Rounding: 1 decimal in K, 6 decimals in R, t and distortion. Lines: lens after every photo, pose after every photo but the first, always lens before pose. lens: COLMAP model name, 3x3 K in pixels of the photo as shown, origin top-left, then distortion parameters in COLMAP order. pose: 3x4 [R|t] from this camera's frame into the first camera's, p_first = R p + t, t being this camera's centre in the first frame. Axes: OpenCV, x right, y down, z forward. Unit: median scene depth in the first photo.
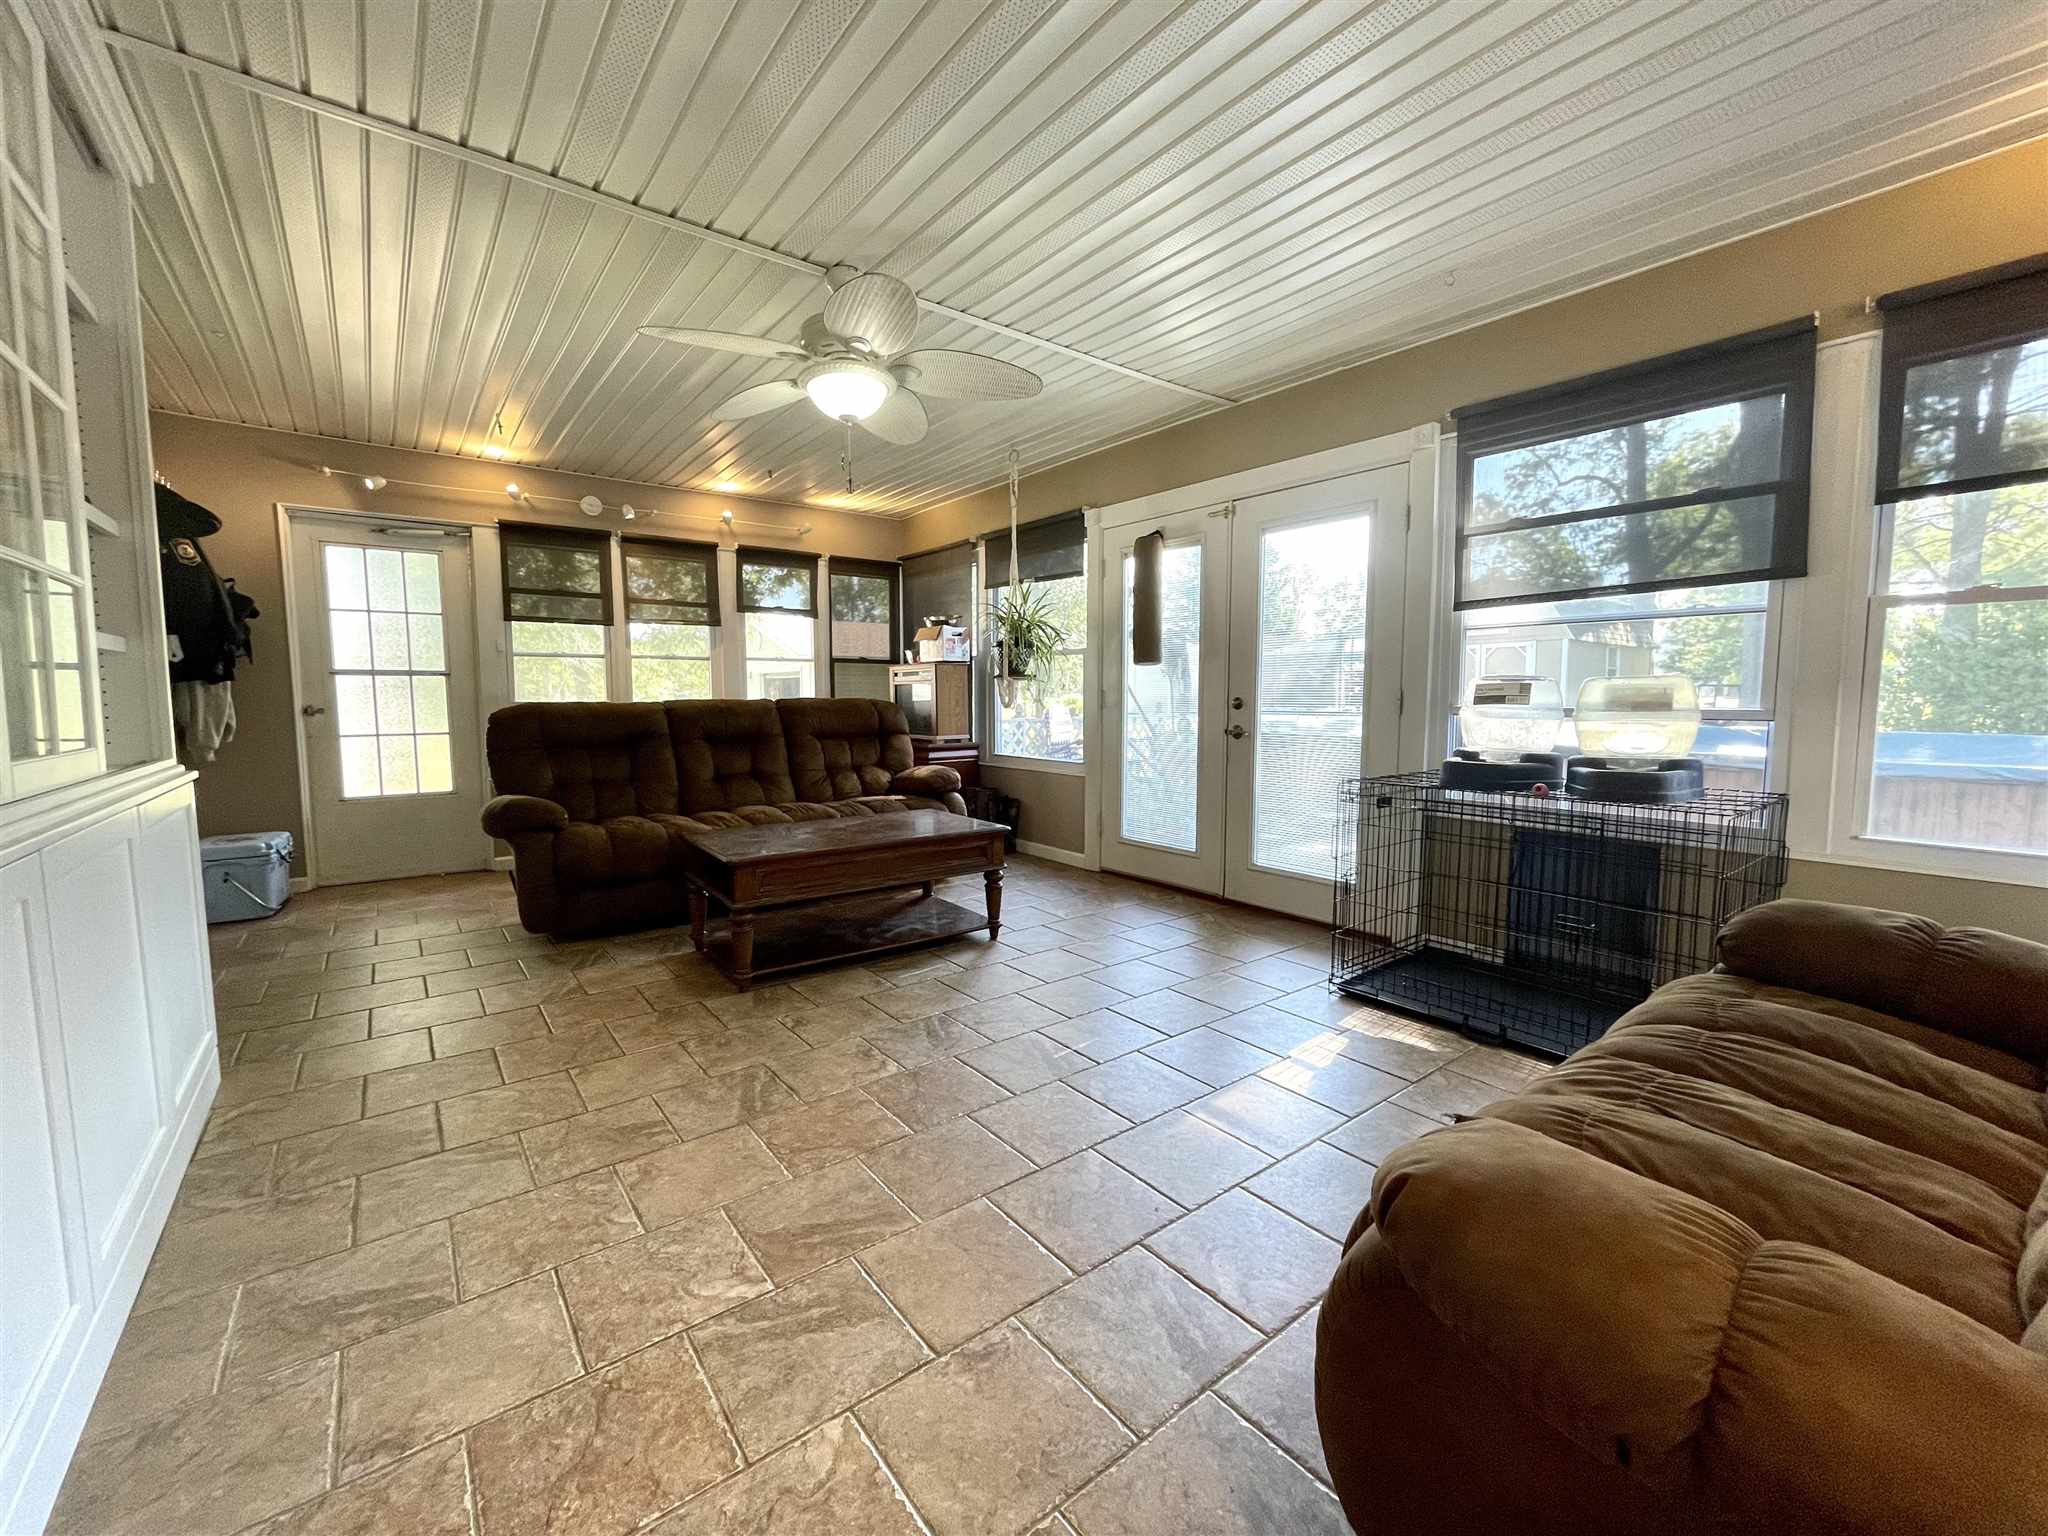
lens RADIAL K [[822.7, 0, 1024.0], [0, 822.7, 768.0], [0, 0, 1]] dist [-0.001942, -0.000436]
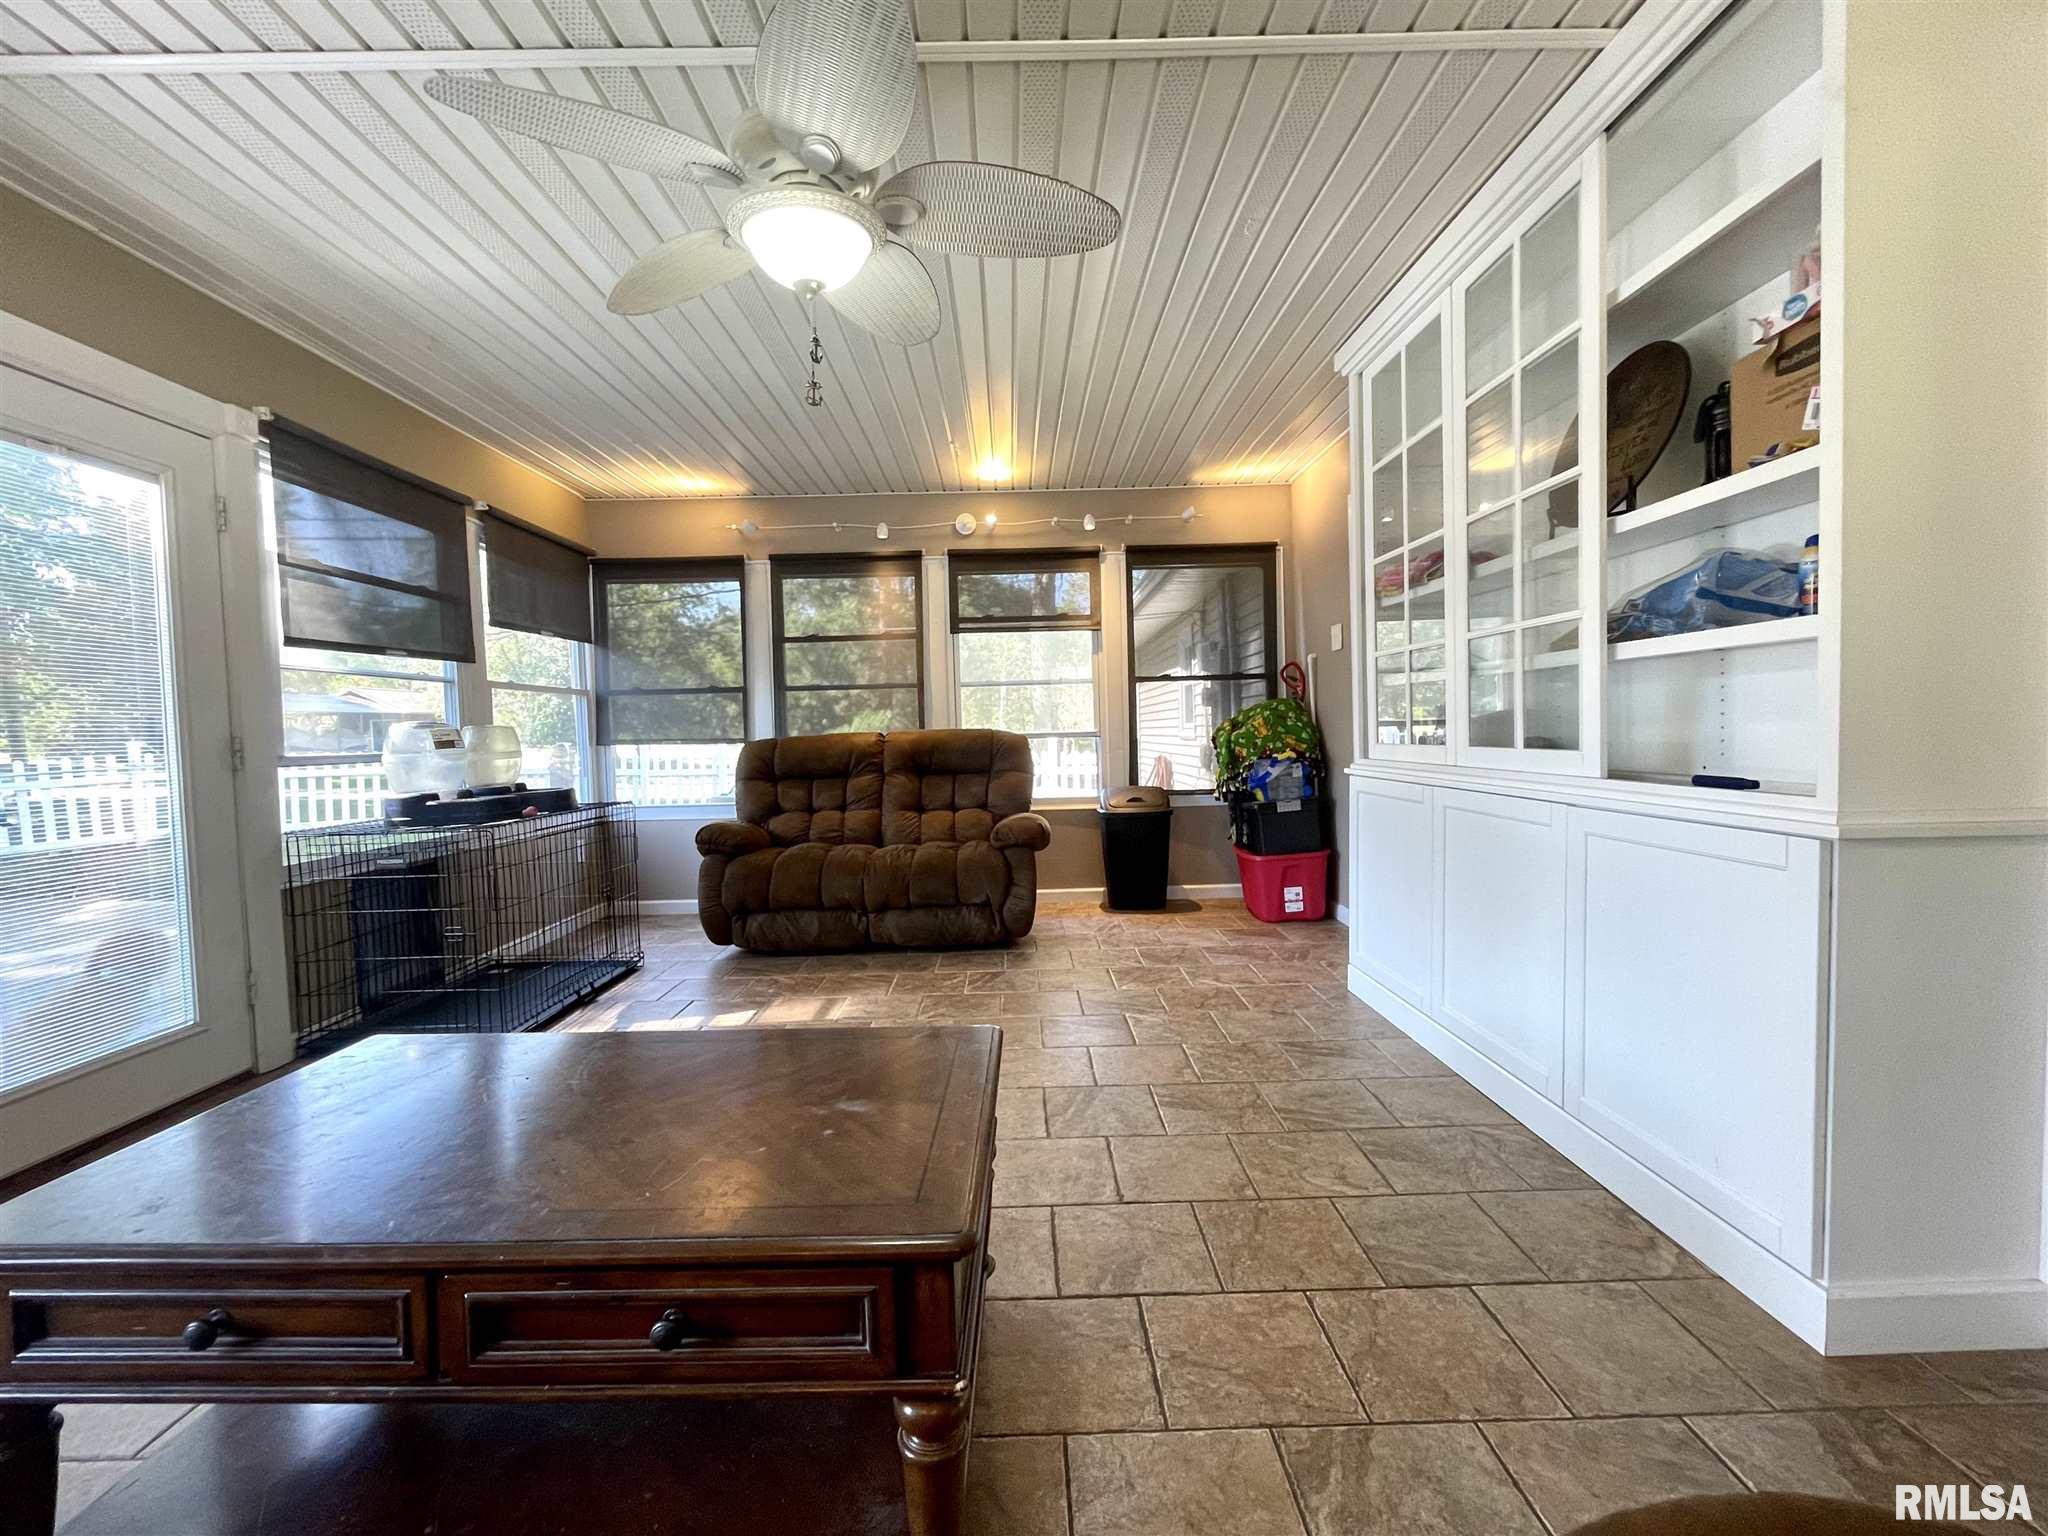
lens RADIAL K [[822.7, 0, 1024.0], [0, 822.7, 768.0], [0, 0, 1]] dist [-0.001942, -0.000436]
pose [[-0.792248, -0.009346, 0.610128, -0.971195], [0.080761, 0.989481, 0.120024, -0.167030], [-0.604832, 0.144363, -0.783159, 1.925261]]
